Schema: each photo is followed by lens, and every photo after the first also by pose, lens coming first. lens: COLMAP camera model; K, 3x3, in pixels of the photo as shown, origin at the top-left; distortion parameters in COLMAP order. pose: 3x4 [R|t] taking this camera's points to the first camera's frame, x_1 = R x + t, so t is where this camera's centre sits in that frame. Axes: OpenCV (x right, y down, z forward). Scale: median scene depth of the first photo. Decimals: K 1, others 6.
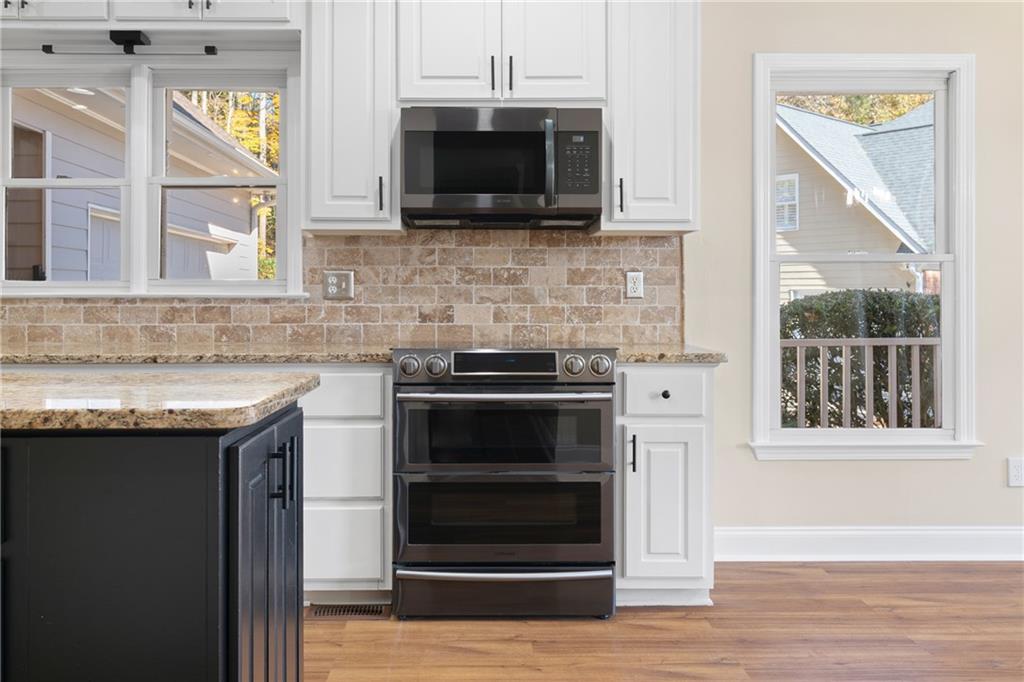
lens RADIAL K [[895.7, 0, 492.1], [0, 895.7, 296.7], [0, 0, 1]] dist [0.006058, -0.011464]
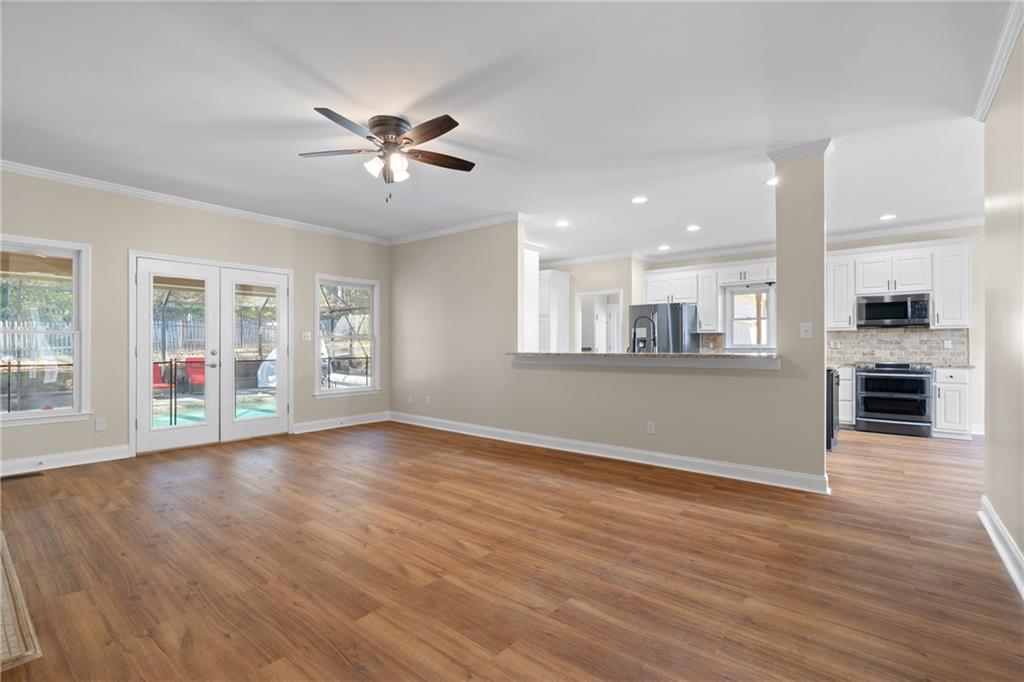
lens RADIAL K [[464.4, 0, 513.1], [0, 464.4, 344.0], [0, 0, 1]] dist [-0.006063, 0.001698]
pose [[0.761085, -0.003384, -0.648643, 0.057021], [0.003772, 0.999993, -0.000791, -0.021481], [0.648641, -0.001845, 0.761092, -1.348979]]
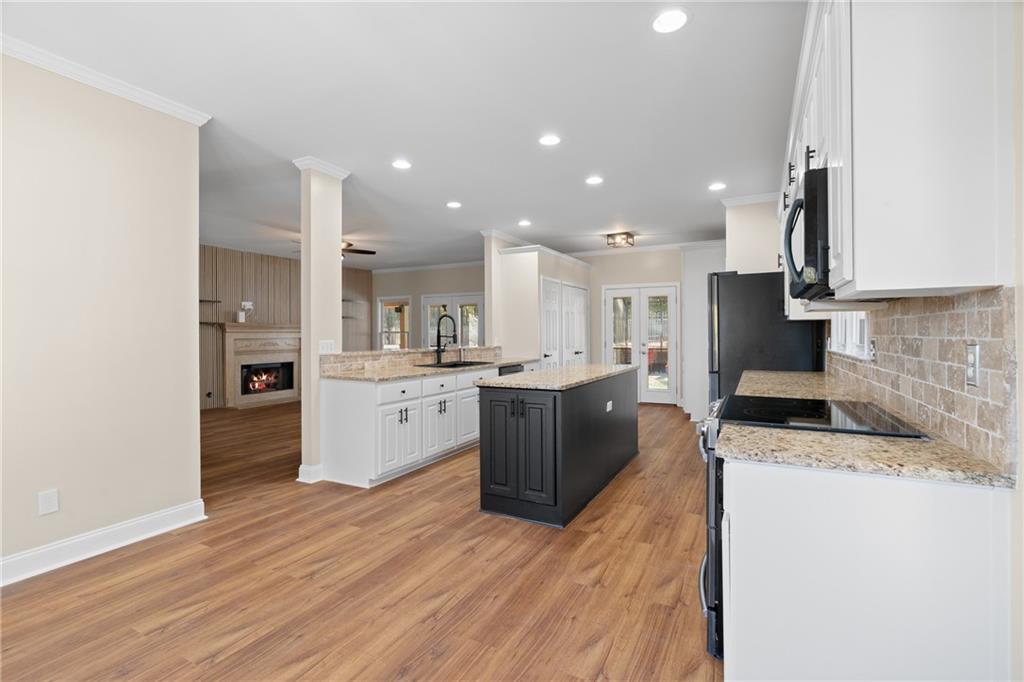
lens RADIAL K [[464.4, 0, 510.1], [0, 464.4, 332.0], [0, 0, 1]] dist [-0.006063, 0.001698]
pose [[-0.473871, -0.003420, -0.880588, 0.683179], [0.004777, 0.999968, -0.006454, -0.041003], [0.880581, -0.007265, -0.473840, 0.938592]]
